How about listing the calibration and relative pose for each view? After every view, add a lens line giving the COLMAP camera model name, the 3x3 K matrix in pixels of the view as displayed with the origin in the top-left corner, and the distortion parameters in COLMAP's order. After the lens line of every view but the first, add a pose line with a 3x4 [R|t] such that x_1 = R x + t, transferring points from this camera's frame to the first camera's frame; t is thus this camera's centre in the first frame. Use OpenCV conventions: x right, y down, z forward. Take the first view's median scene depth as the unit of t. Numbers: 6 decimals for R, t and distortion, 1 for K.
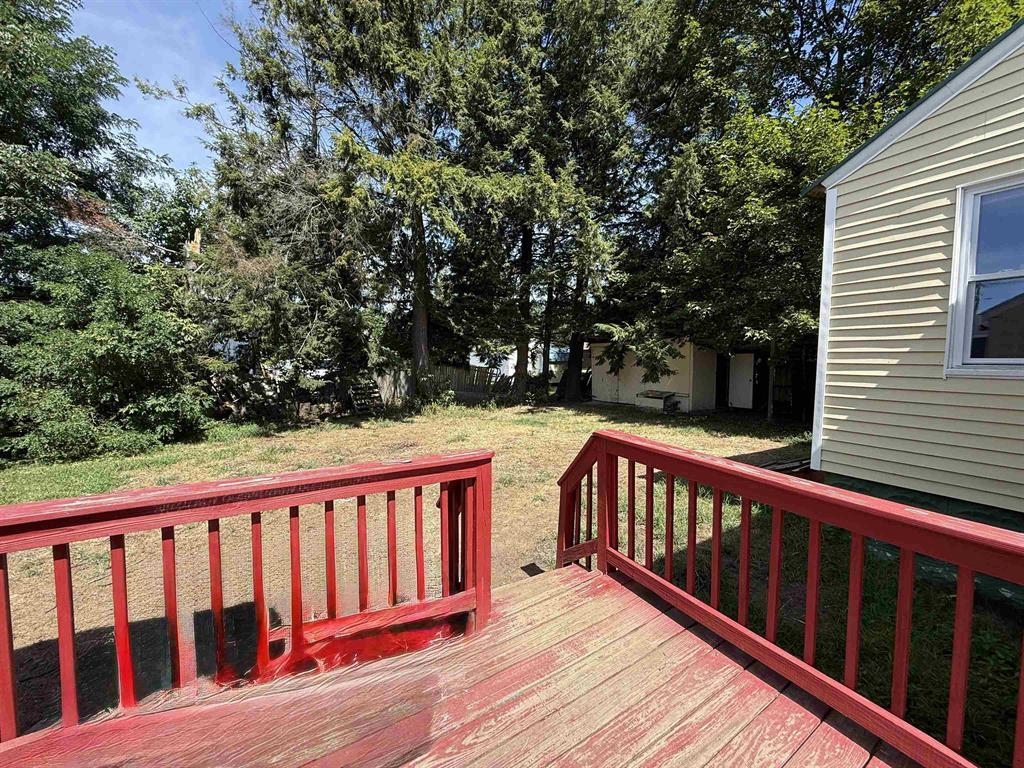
lens RADIAL K [[409.4, 0, 513.6], [0, 409.4, 381.0], [0, 0, 1]] dist [-0.002361, 0.000439]
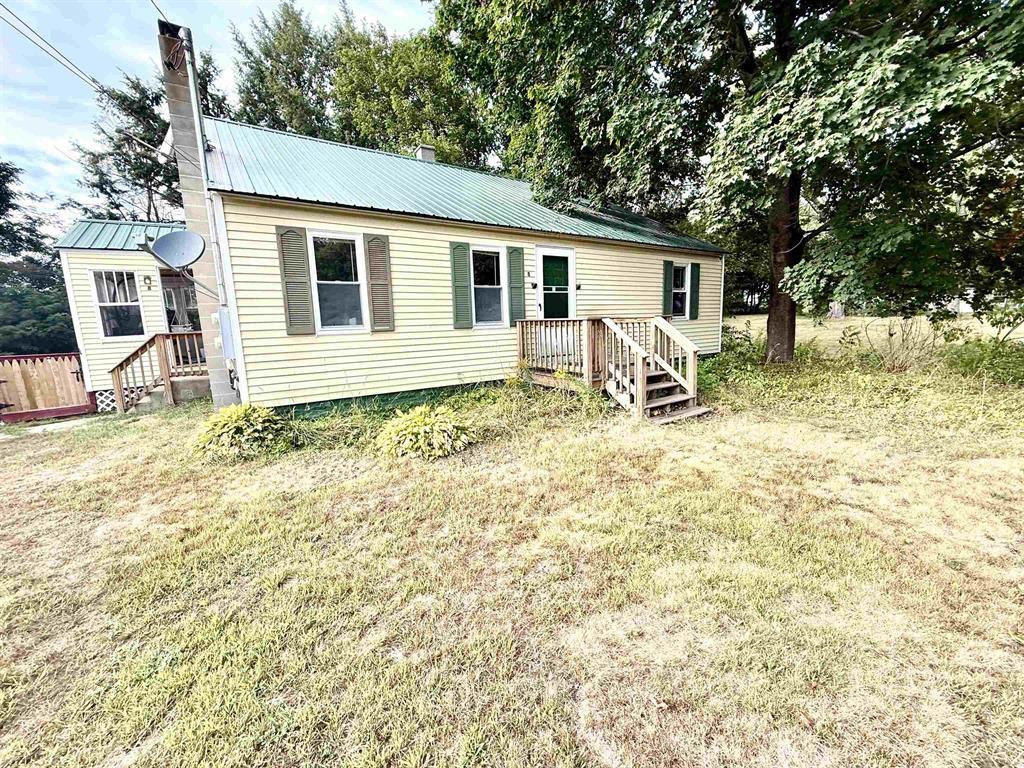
lens RADIAL K [[409.4, 0, 509.0], [0, 409.4, 383.4], [0, 0, 1]] dist [-0.002361, 0.000439]
pose [[0.998250, -0.040125, 0.043436, 0.953778], [0.035589, 0.994291, 0.100591, 0.037095], [-0.047224, -0.098869, 0.993979, -0.867538]]
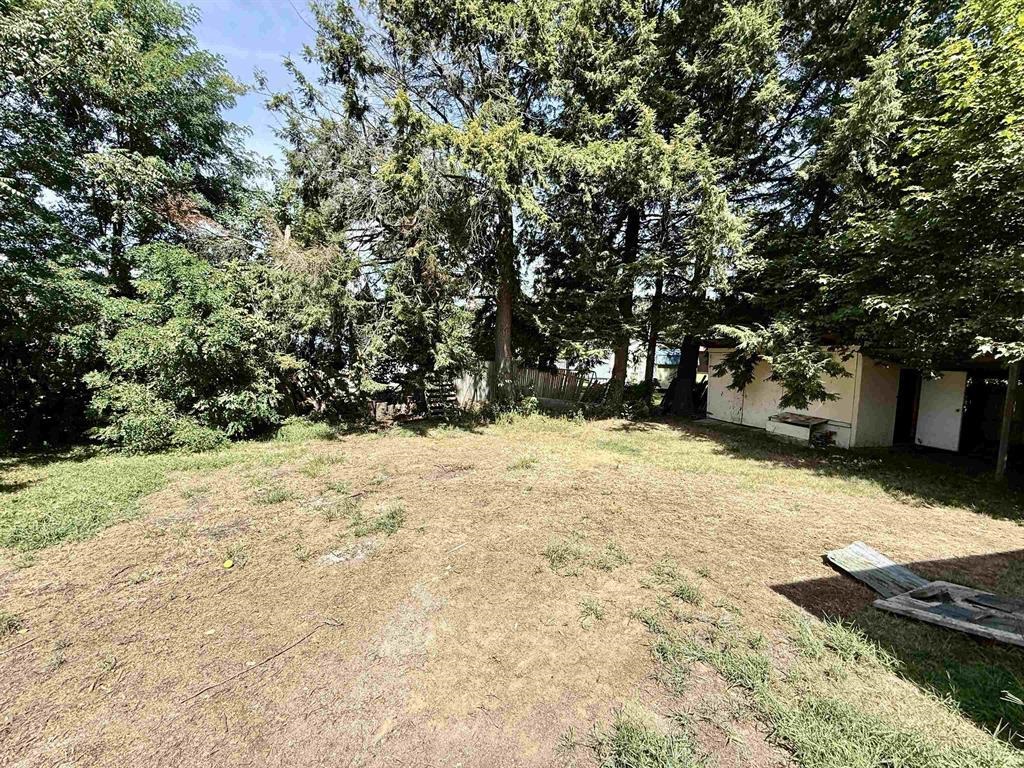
lens RADIAL K [[409.4, 0, 509.6], [0, 409.4, 382.3], [0, 0, 1]] dist [-0.002361, 0.000439]
pose [[0.963019, 0.051000, -0.264563, 0.039285], [-0.047314, 0.998674, 0.020290, -0.031635], [0.265247, -0.007022, 0.964155, 0.164890]]
